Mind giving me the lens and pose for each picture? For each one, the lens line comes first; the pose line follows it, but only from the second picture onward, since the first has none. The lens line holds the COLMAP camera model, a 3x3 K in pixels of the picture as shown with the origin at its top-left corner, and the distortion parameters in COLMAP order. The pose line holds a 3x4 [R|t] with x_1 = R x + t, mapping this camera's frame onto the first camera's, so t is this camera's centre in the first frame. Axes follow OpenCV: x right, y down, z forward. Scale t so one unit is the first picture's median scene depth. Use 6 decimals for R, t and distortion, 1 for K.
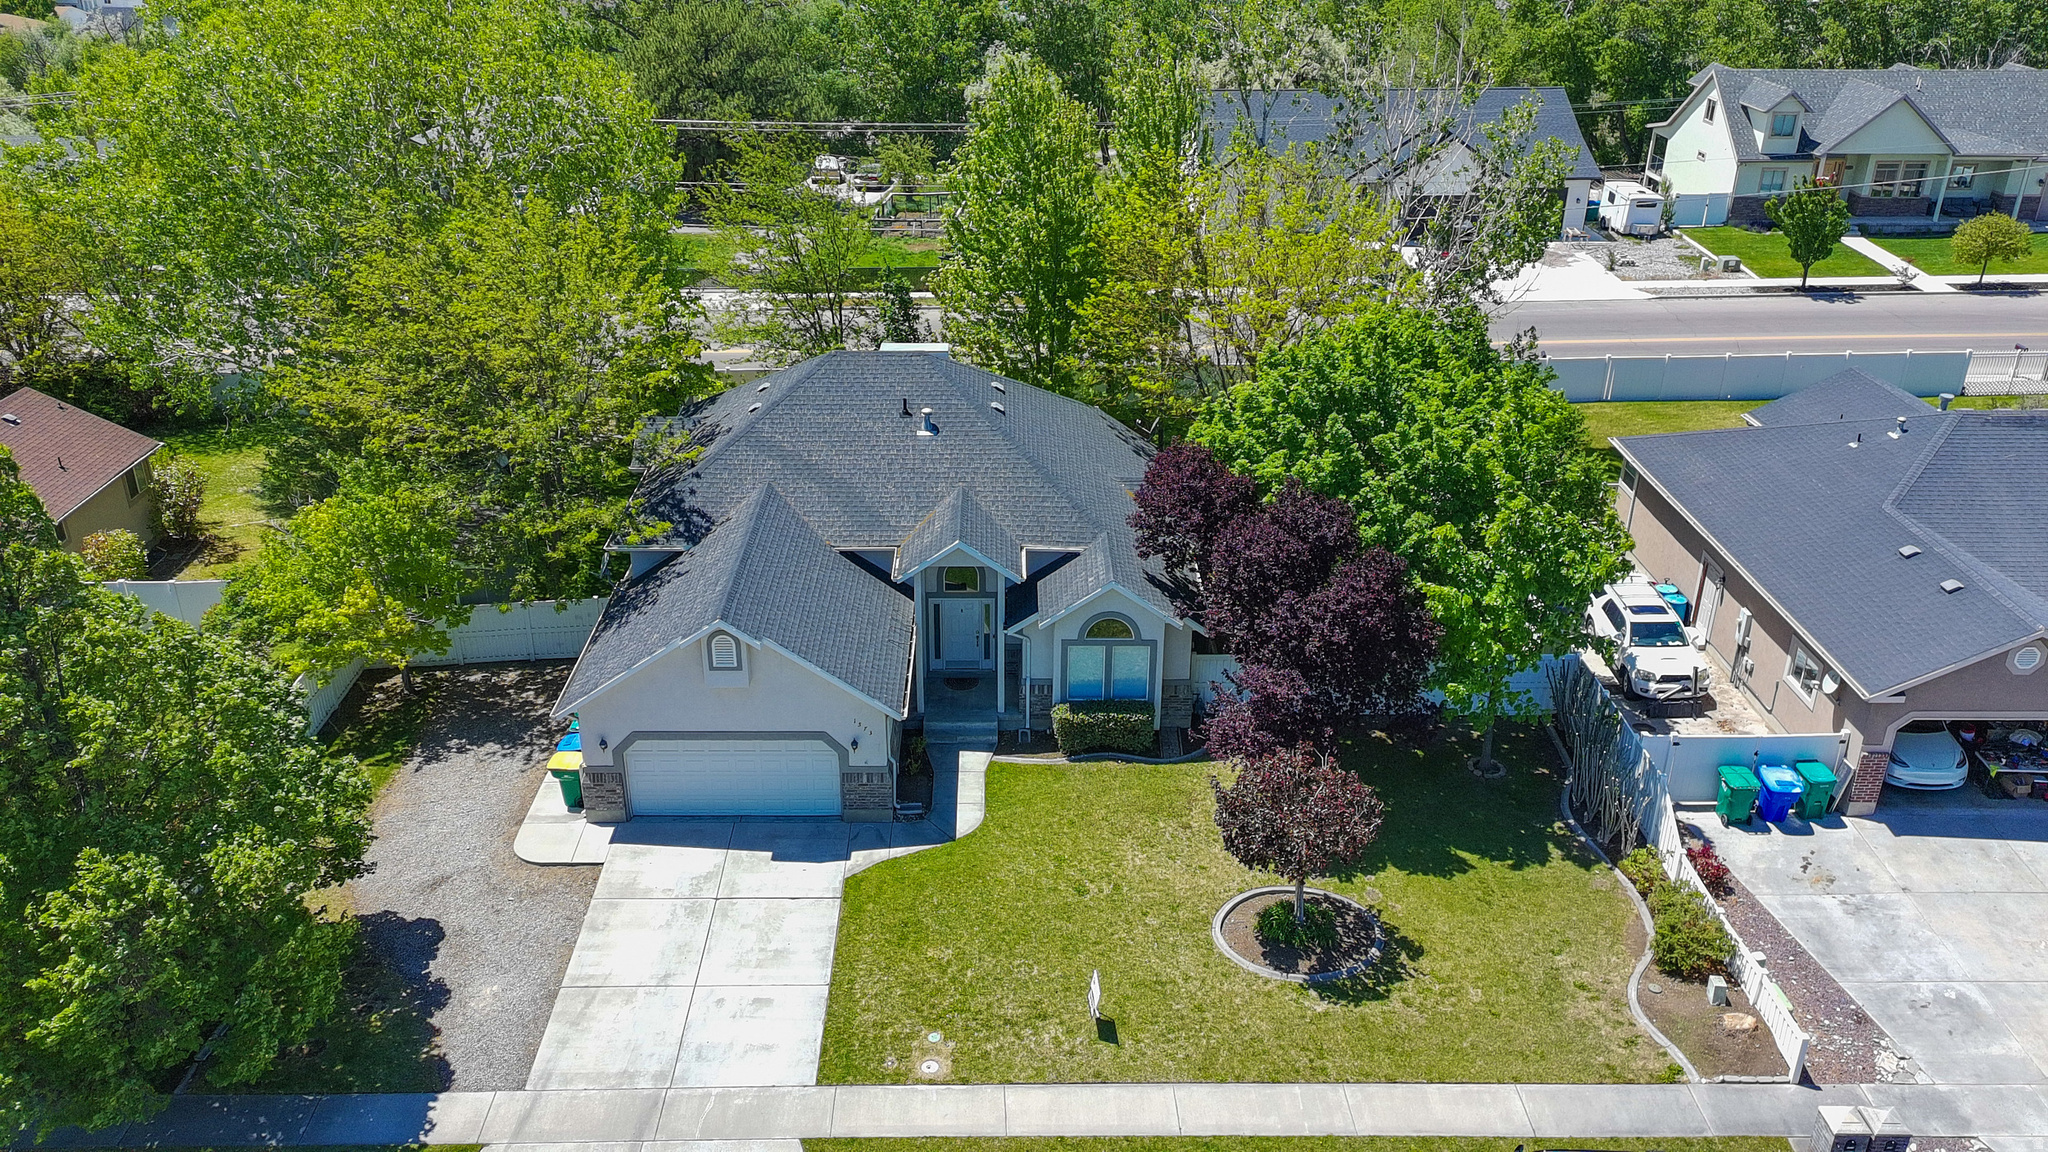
lens RADIAL K [[1558.4, 0, 1007.4], [0, 1558.4, 571.0], [0, 0, 1]] dist [0.094143, -0.106114]
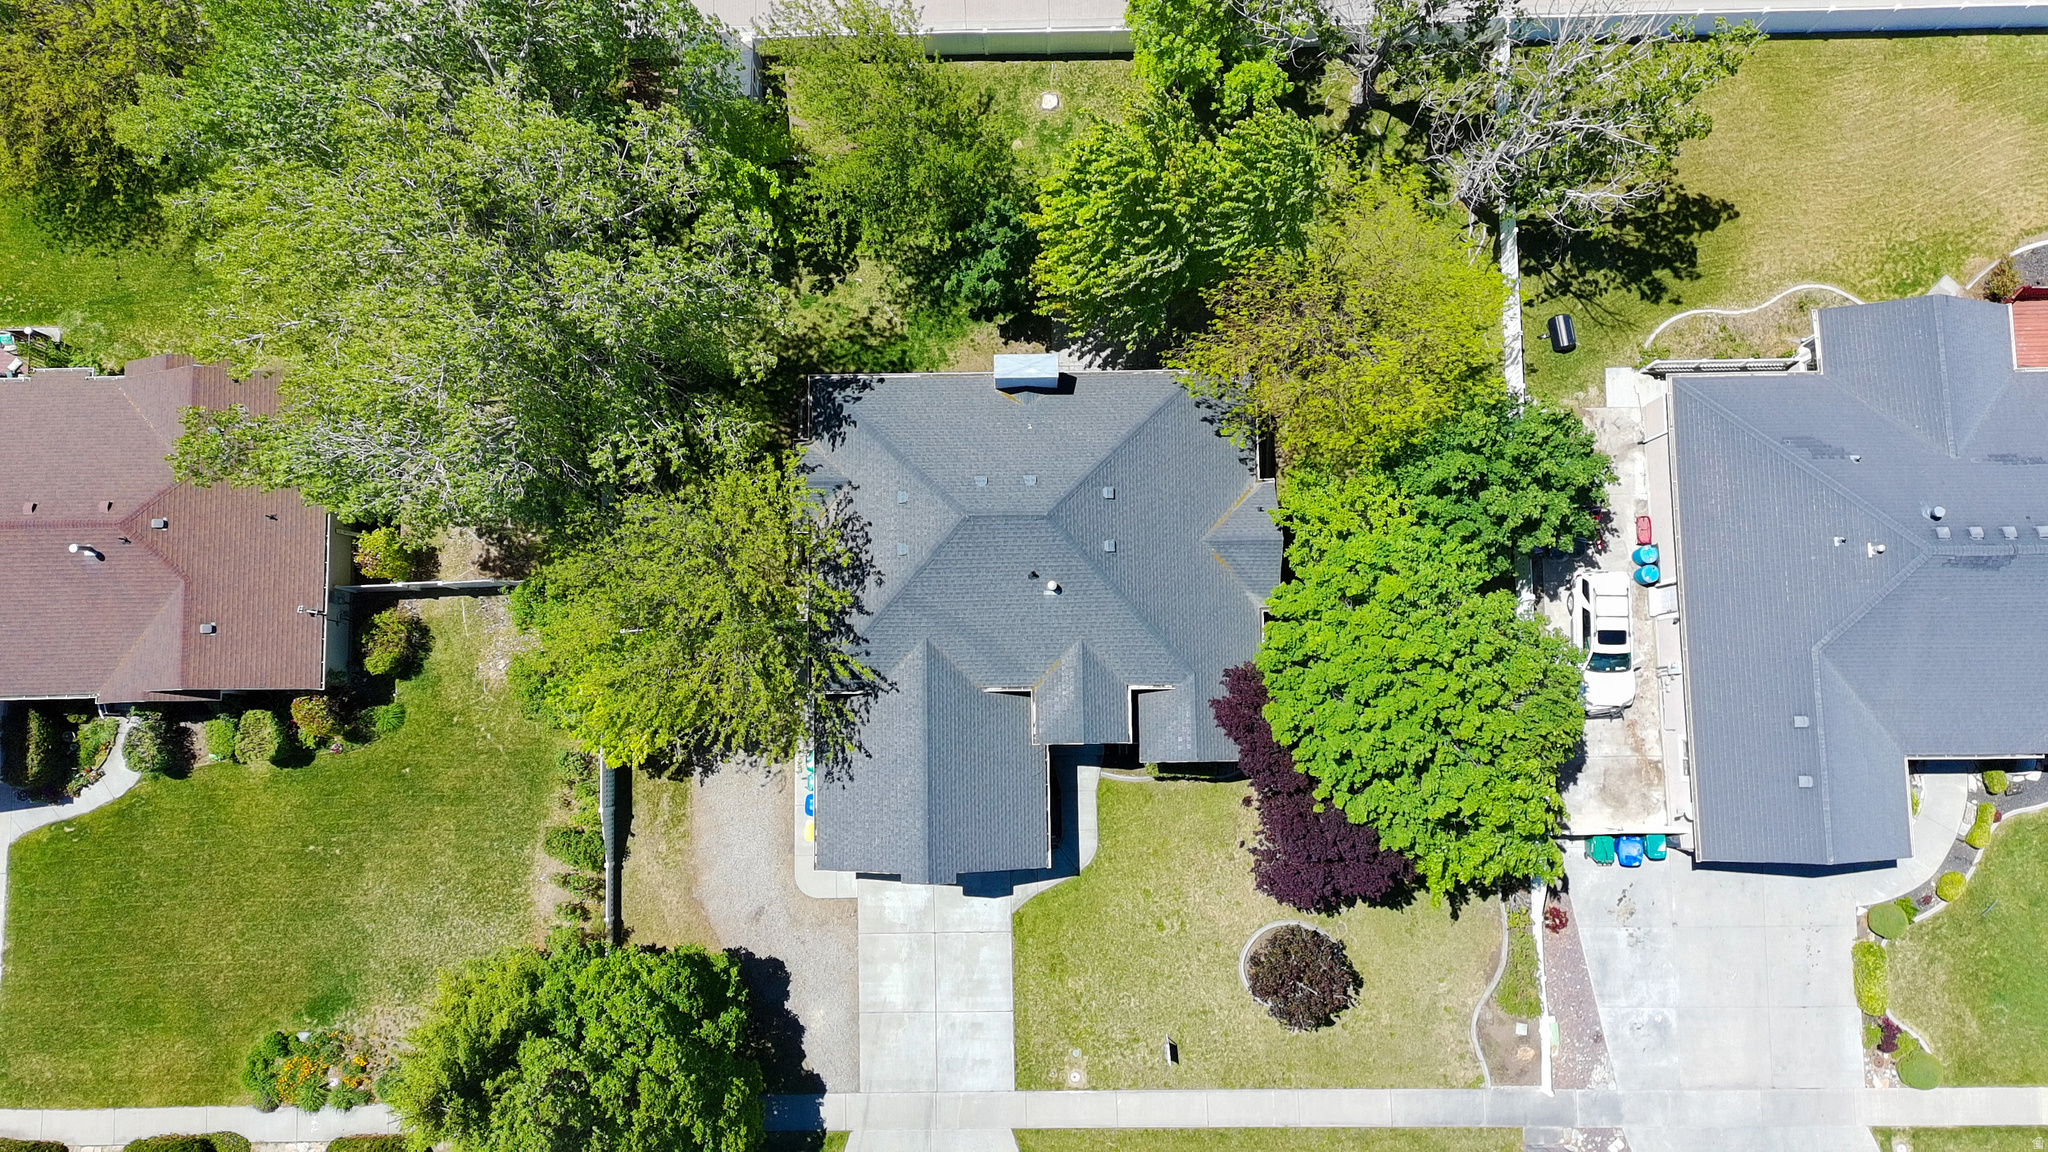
lens RADIAL K [[1558.4, 0, 1007.4], [0, 1558.4, 571.0], [0, 0, 1]] dist [0.094143, -0.106114]
pose [[0.999880, -0.012902, -0.008580, -0.095789], [0.014143, 0.533794, 0.845497, -1.417387], [-0.006329, -0.845516, 0.533912, 0.471424]]
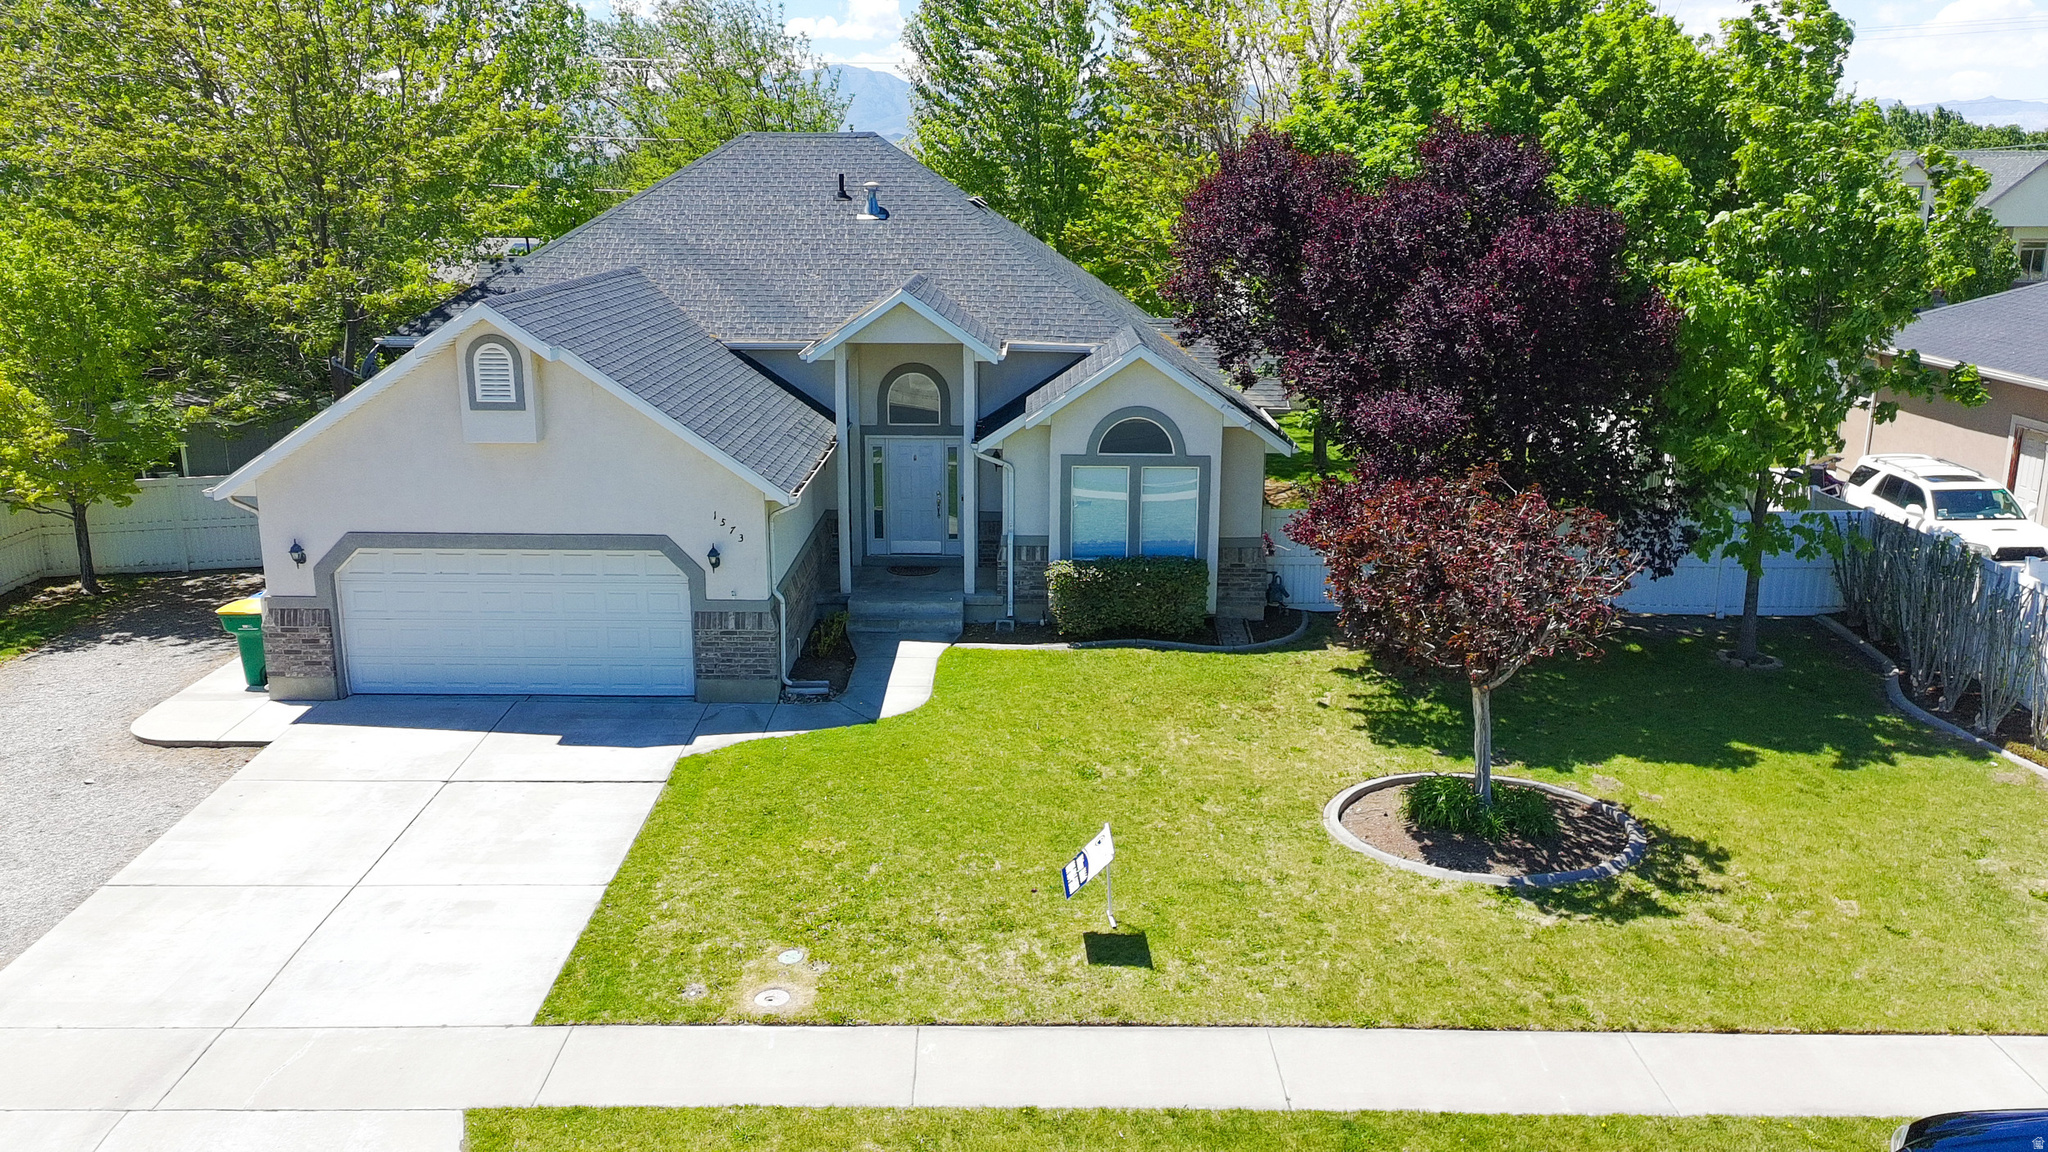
lens RADIAL K [[1558.4, 0, 1007.4], [0, 1558.4, 571.0], [0, 0, 1]] dist [0.094143, -0.106114]
pose [[0.999733, 0.004792, -0.022604, 0.032118], [-0.009056, 0.981258, -0.192487, 0.252875], [0.021258, 0.192640, 0.981039, 0.446056]]
